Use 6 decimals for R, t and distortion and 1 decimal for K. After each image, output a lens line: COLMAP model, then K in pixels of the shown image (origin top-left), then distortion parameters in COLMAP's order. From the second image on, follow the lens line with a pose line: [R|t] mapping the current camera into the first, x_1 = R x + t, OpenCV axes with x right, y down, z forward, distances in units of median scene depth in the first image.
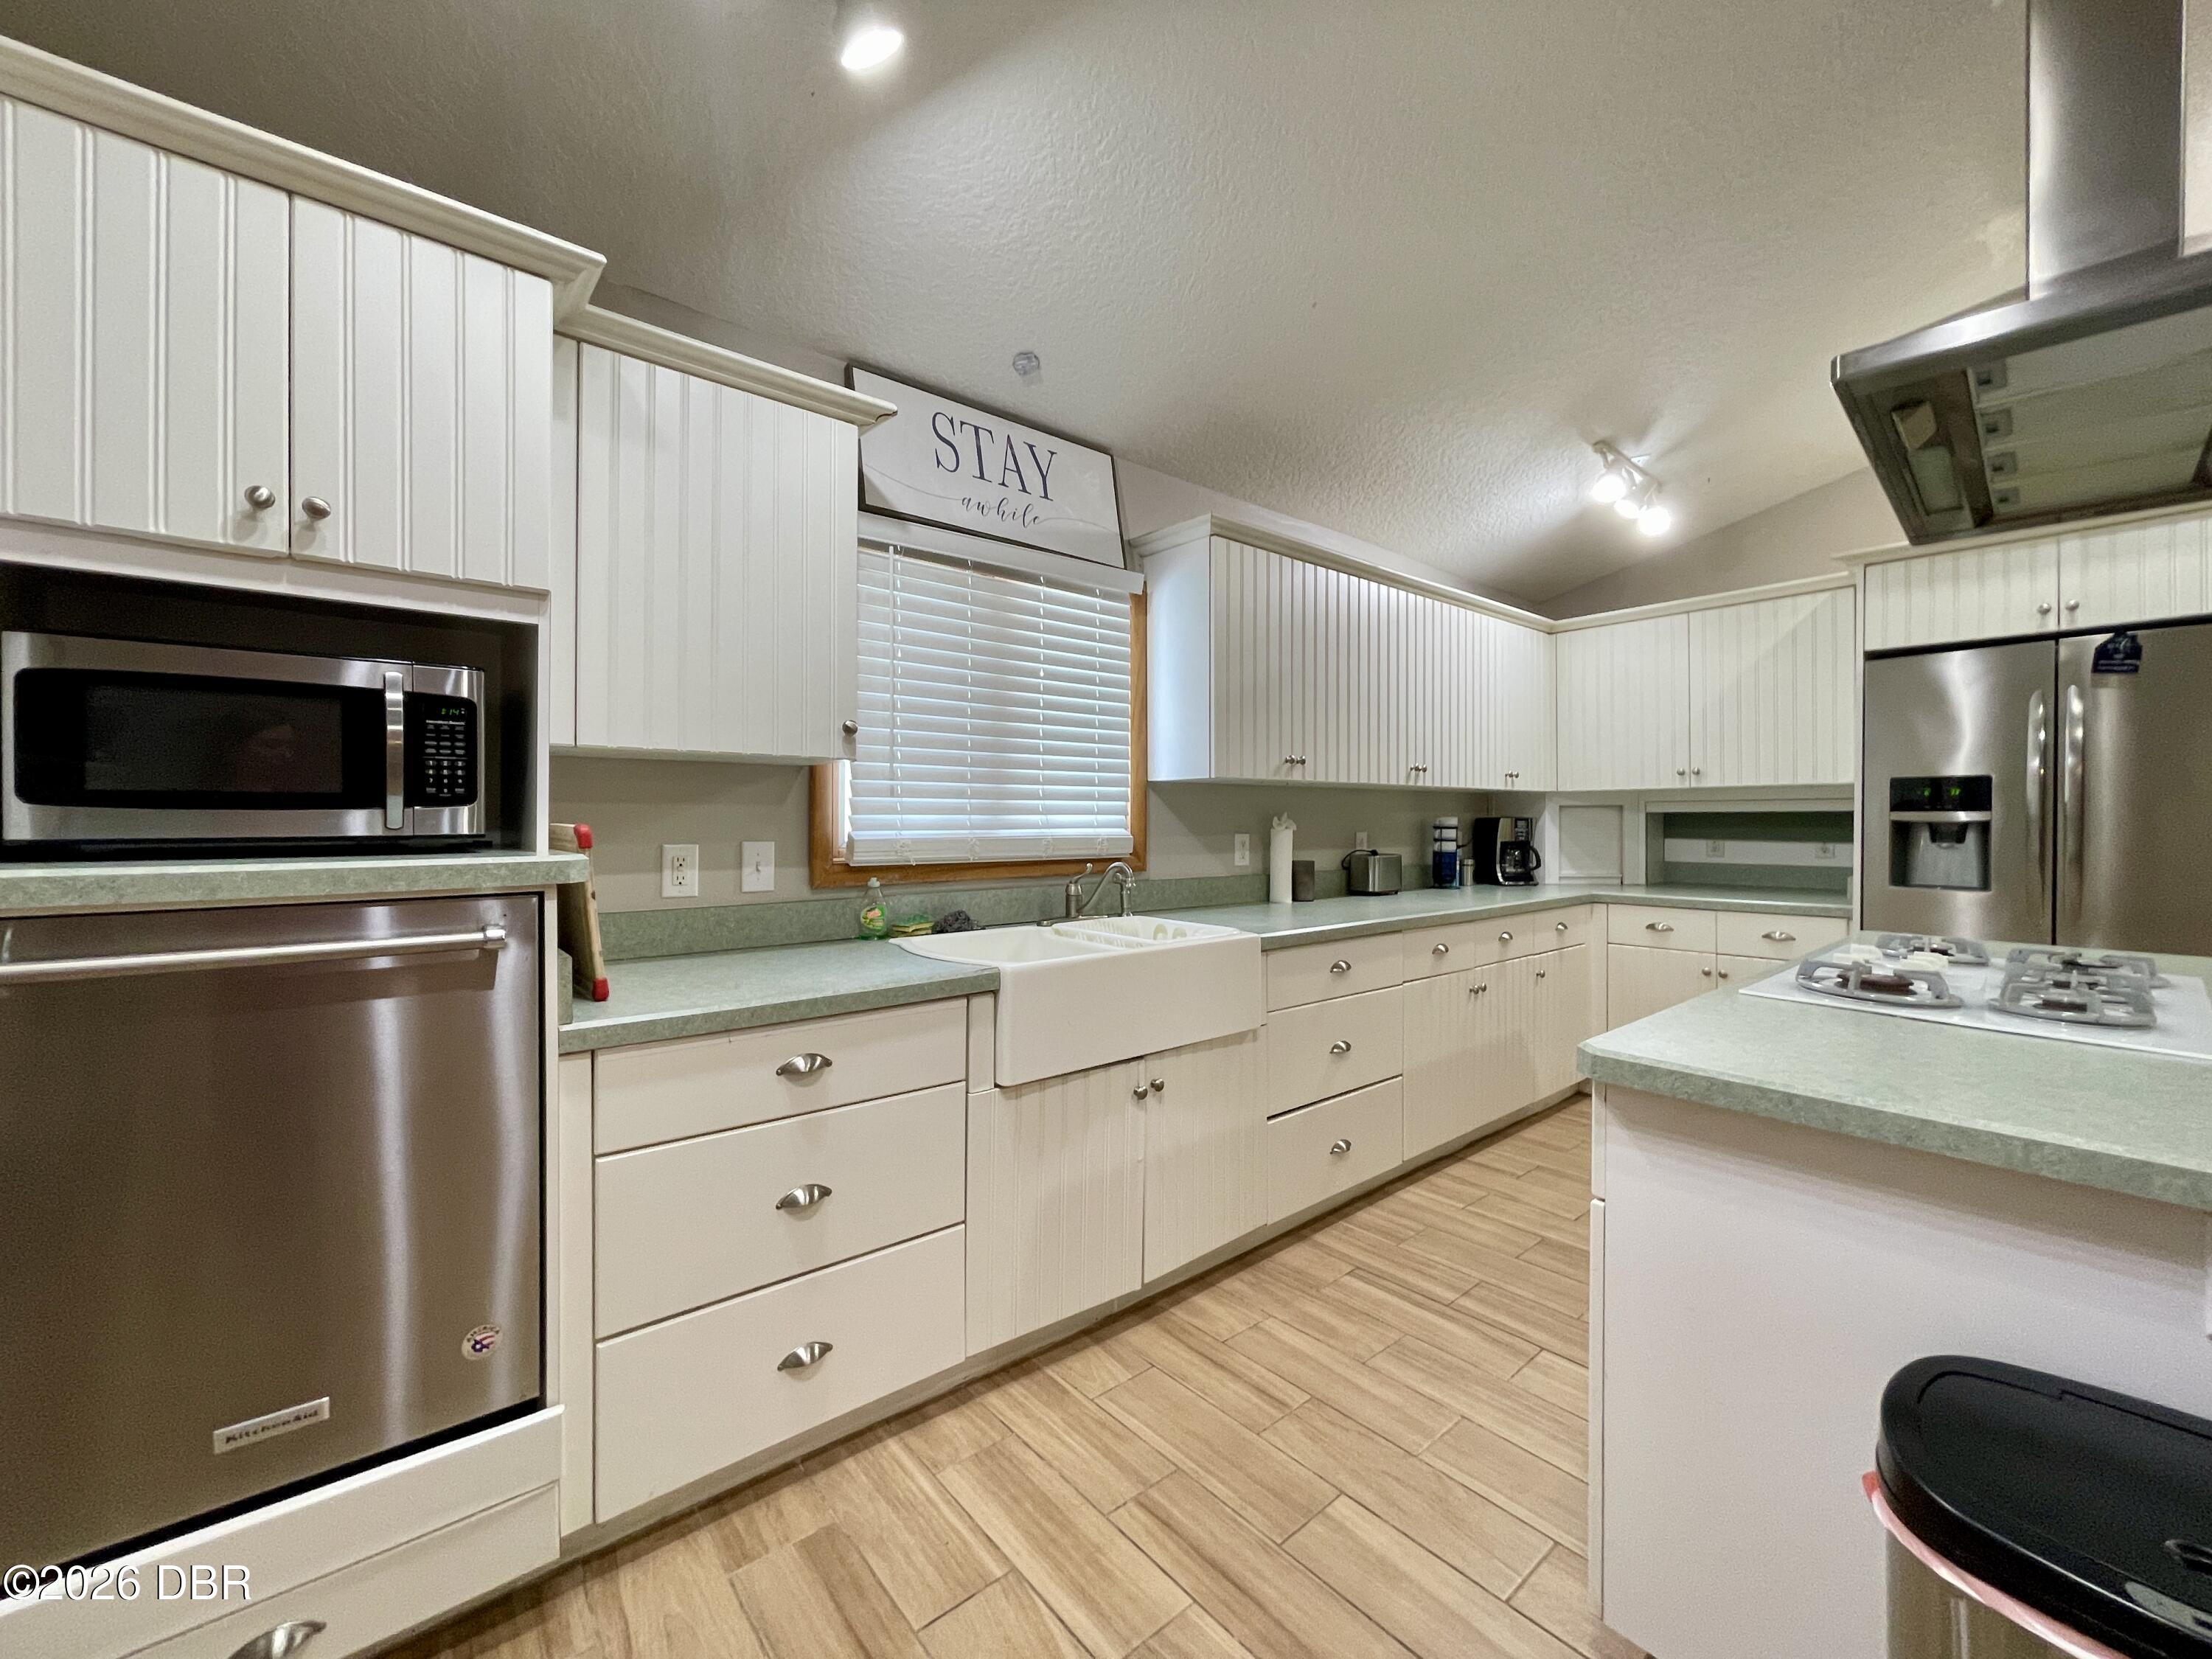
lens RADIAL K [[893.8, 0, 1106.2], [0, 893.8, 820.7], [0, 0, 1]] dist [0.000292, 0.000127]
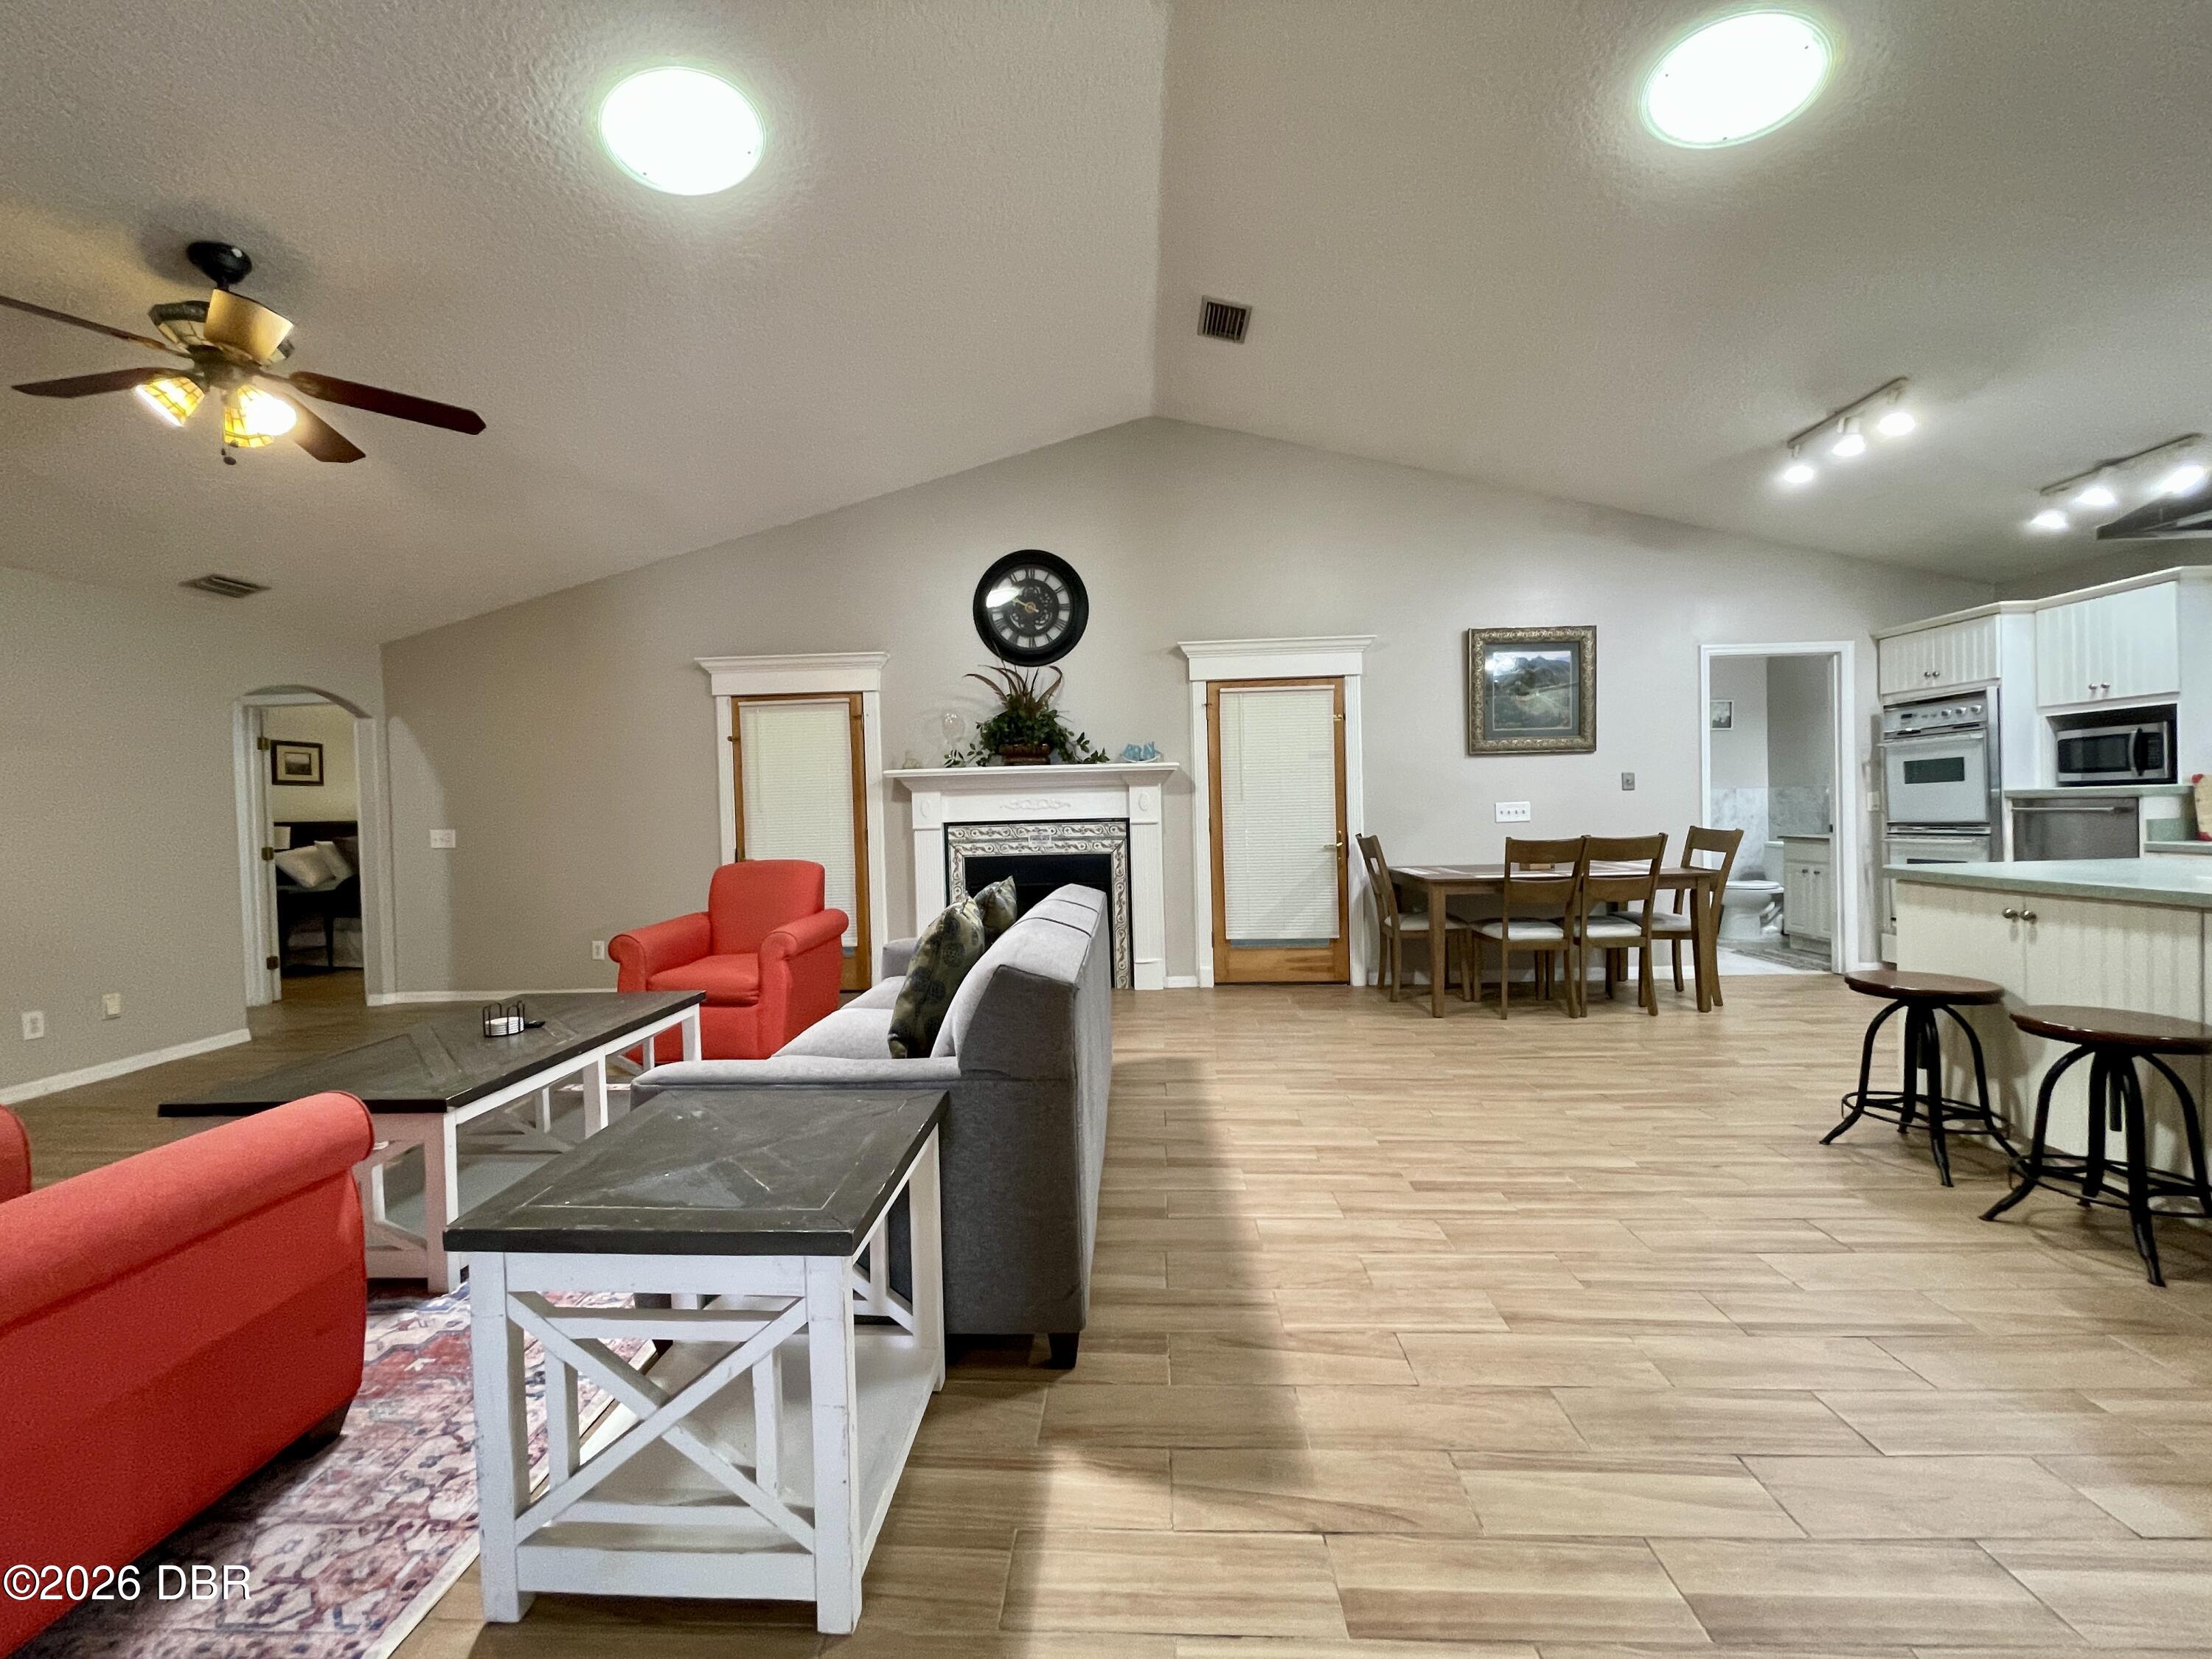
lens RADIAL K [[893.8, 0, 1106.2], [0, 893.8, 820.7], [0, 0, 1]] dist [0.000292, 0.000127]
pose [[-0.673651, 0.030826, -0.738406, 1.869750], [0.021937, 0.999524, 0.021714, 0.006768], [0.738724, -0.001571, -0.674006, 0.205909]]
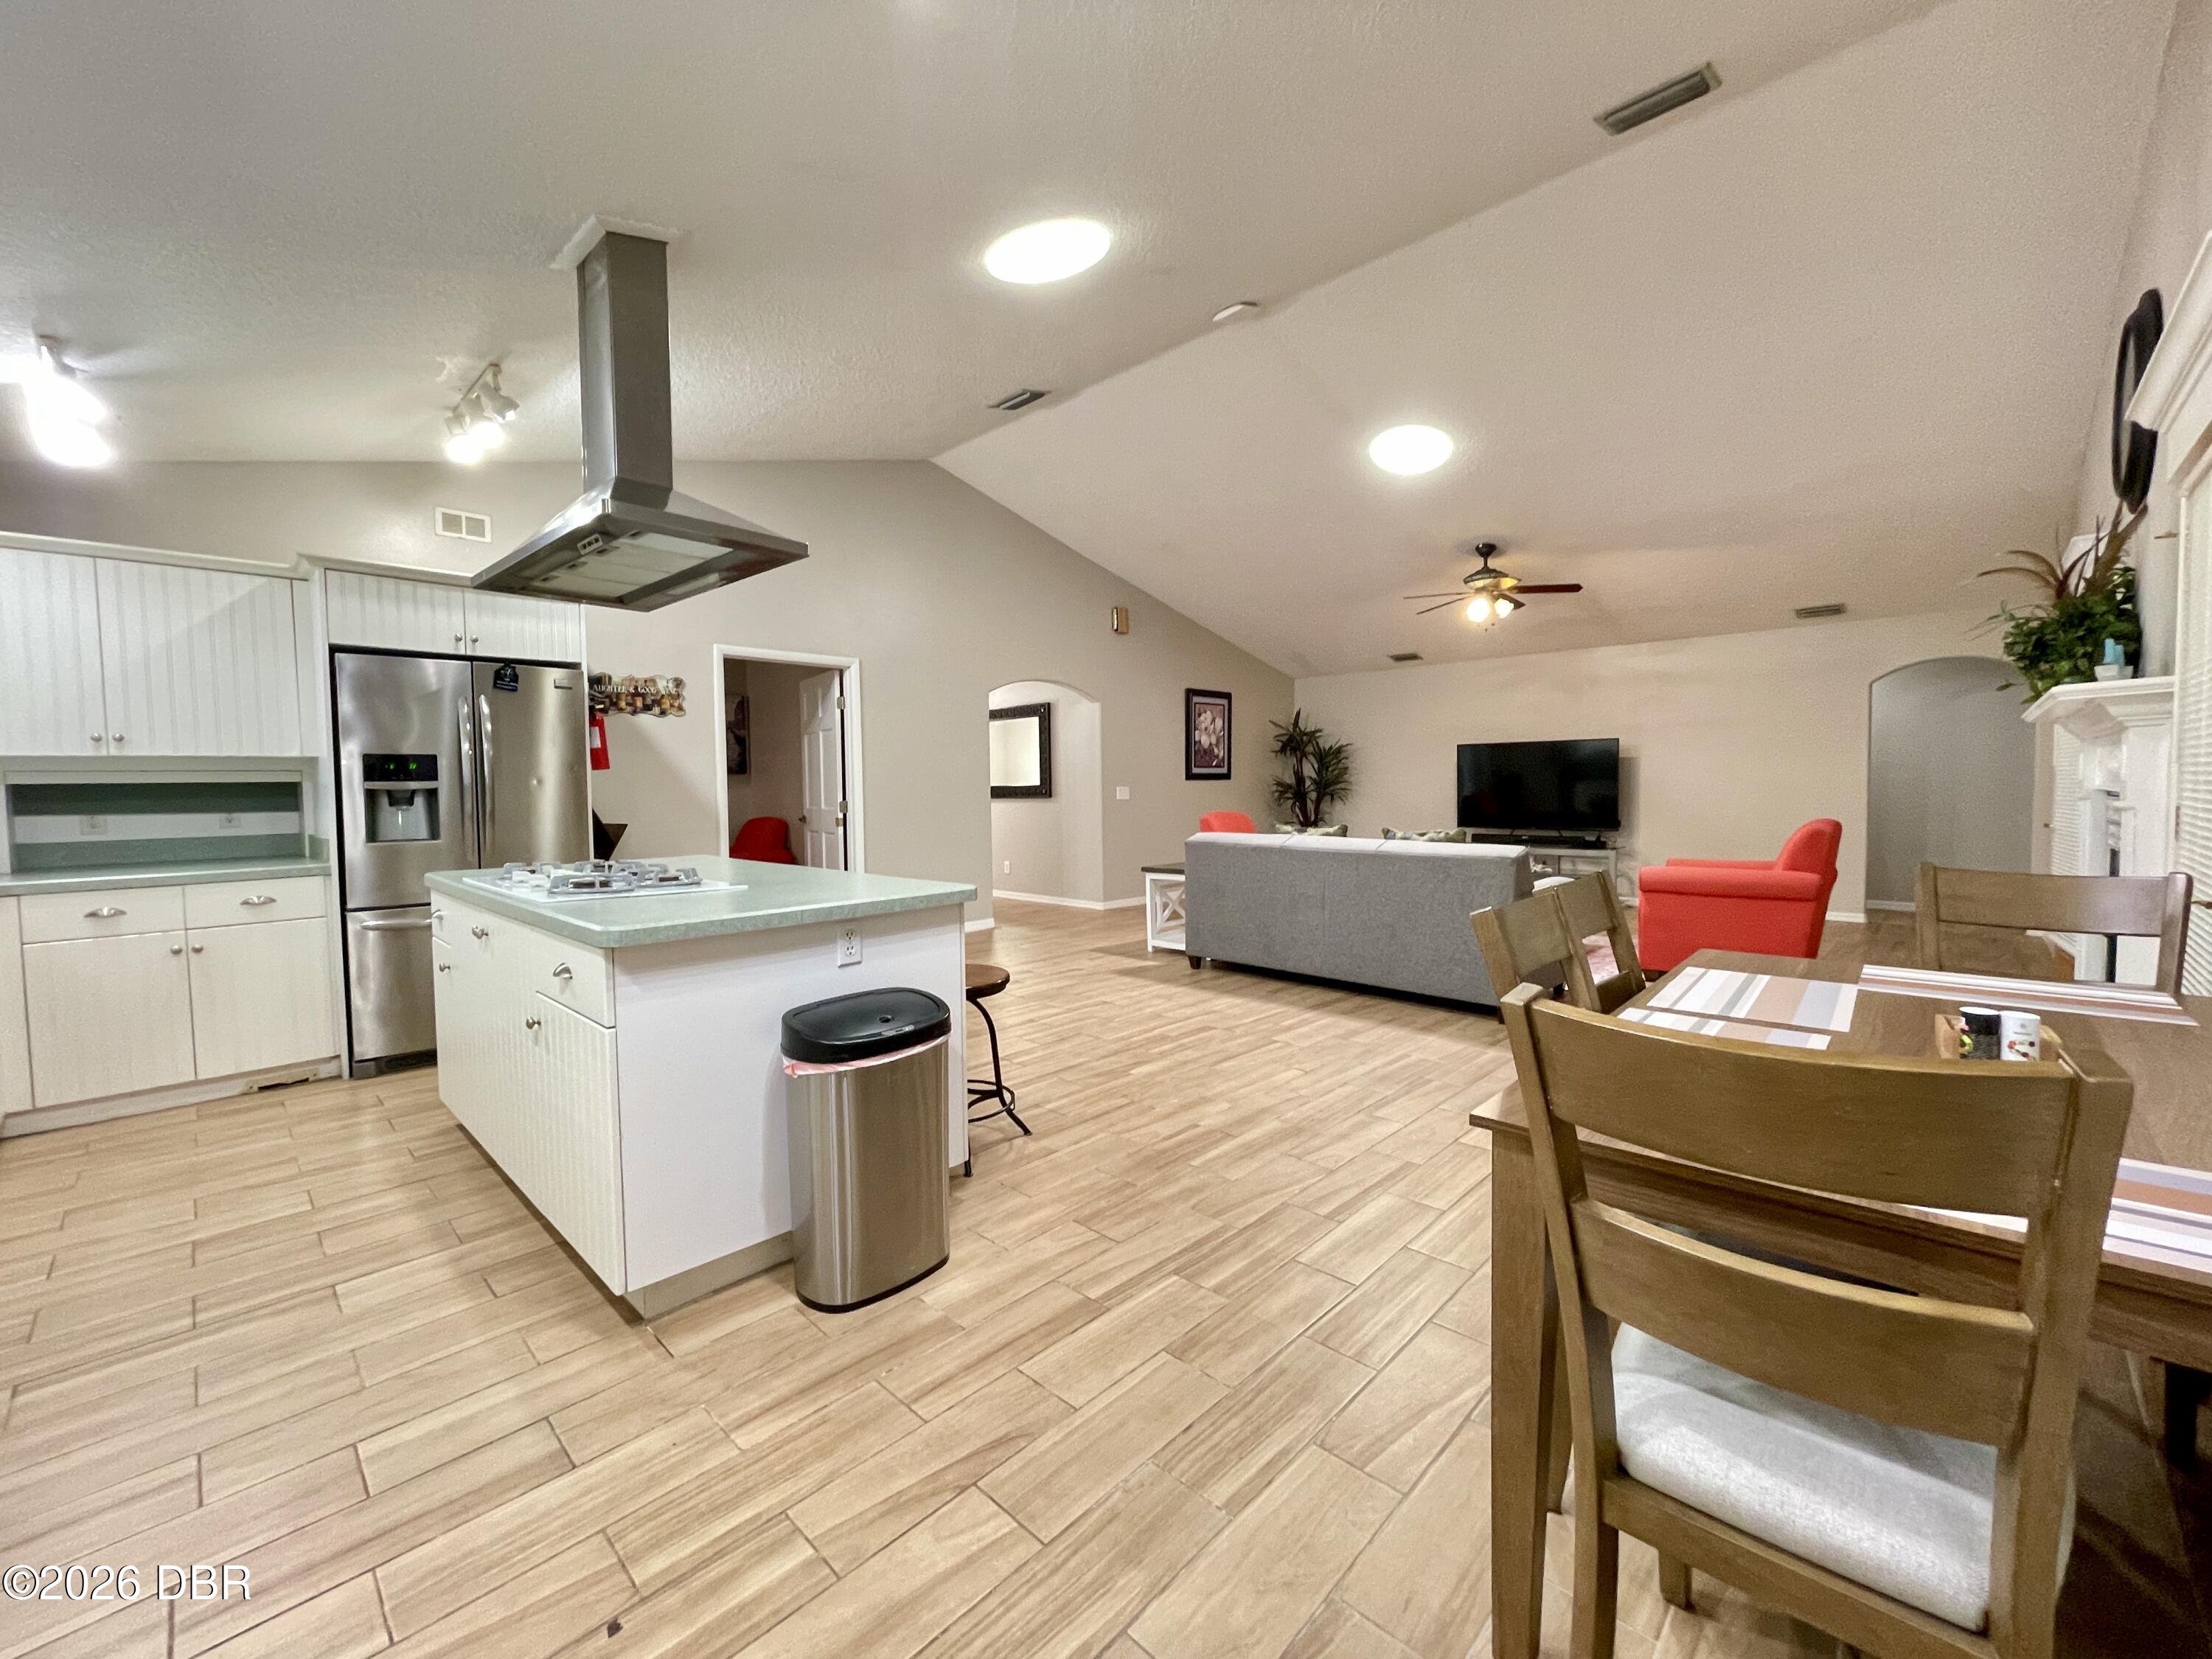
lens RADIAL K [[893.8, 0, 1106.2], [0, 893.8, 820.7], [0, 0, 1]] dist [0.000292, 0.000127]
pose [[-0.107718, -0.039684, 0.993389, -0.449404], [0.017462, 0.998973, 0.041800, 0.010327], [-0.994028, 0.021850, -0.106915, 0.136070]]
